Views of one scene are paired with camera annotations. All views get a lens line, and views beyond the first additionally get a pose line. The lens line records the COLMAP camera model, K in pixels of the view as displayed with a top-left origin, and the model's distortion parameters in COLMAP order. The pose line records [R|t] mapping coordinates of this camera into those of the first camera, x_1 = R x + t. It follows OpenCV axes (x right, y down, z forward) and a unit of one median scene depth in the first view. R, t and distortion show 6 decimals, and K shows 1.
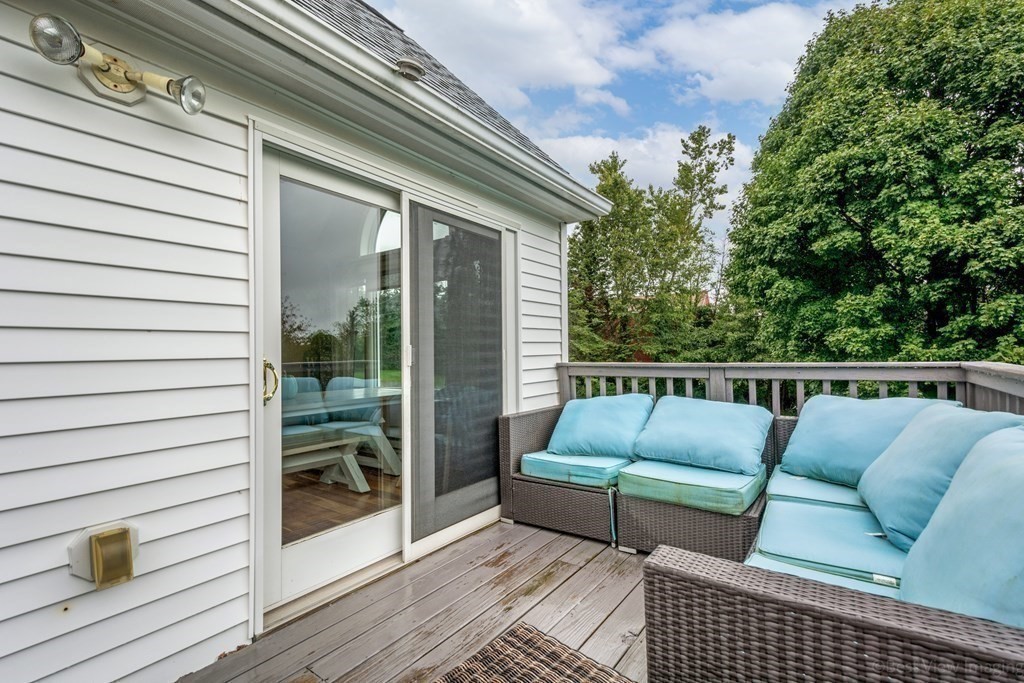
lens RADIAL K [[447.5, 0, 513.6], [0, 447.5, 349.7], [0, 0, 1]] dist [-0.001570, -0.001090]
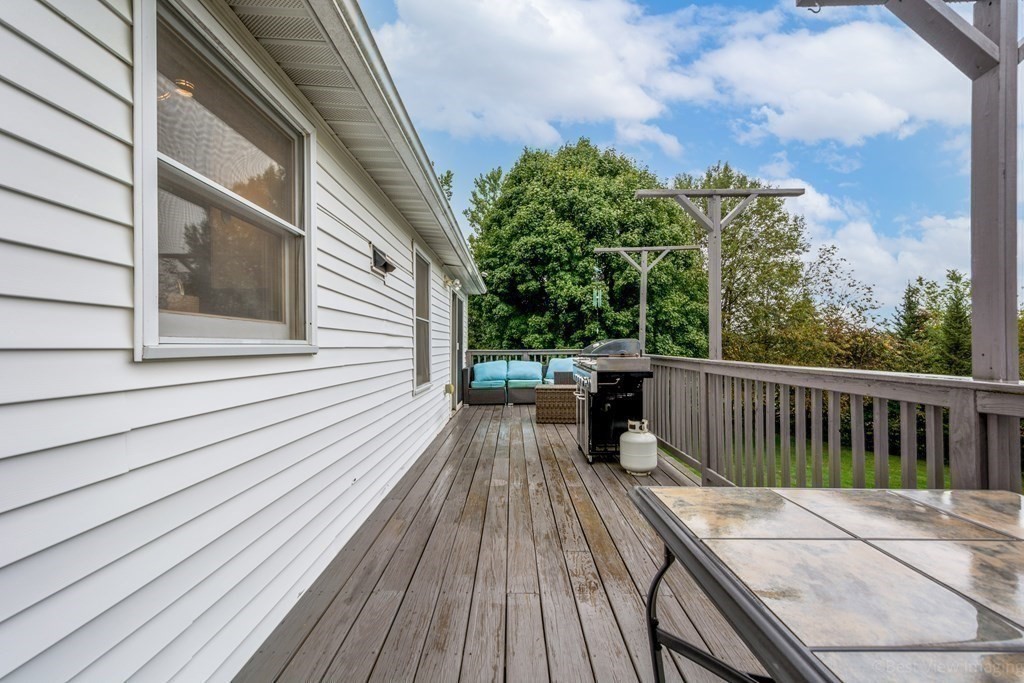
lens RADIAL K [[447.5, 0, 513.6], [0, 447.5, 349.7], [0, 0, 1]] dist [-0.001570, -0.001090]
pose [[0.796855, 0.006562, 0.604135, -0.446786], [-0.012754, 0.999901, 0.005962, 0.003454], [-0.604036, -0.012456, 0.796860, -0.430178]]
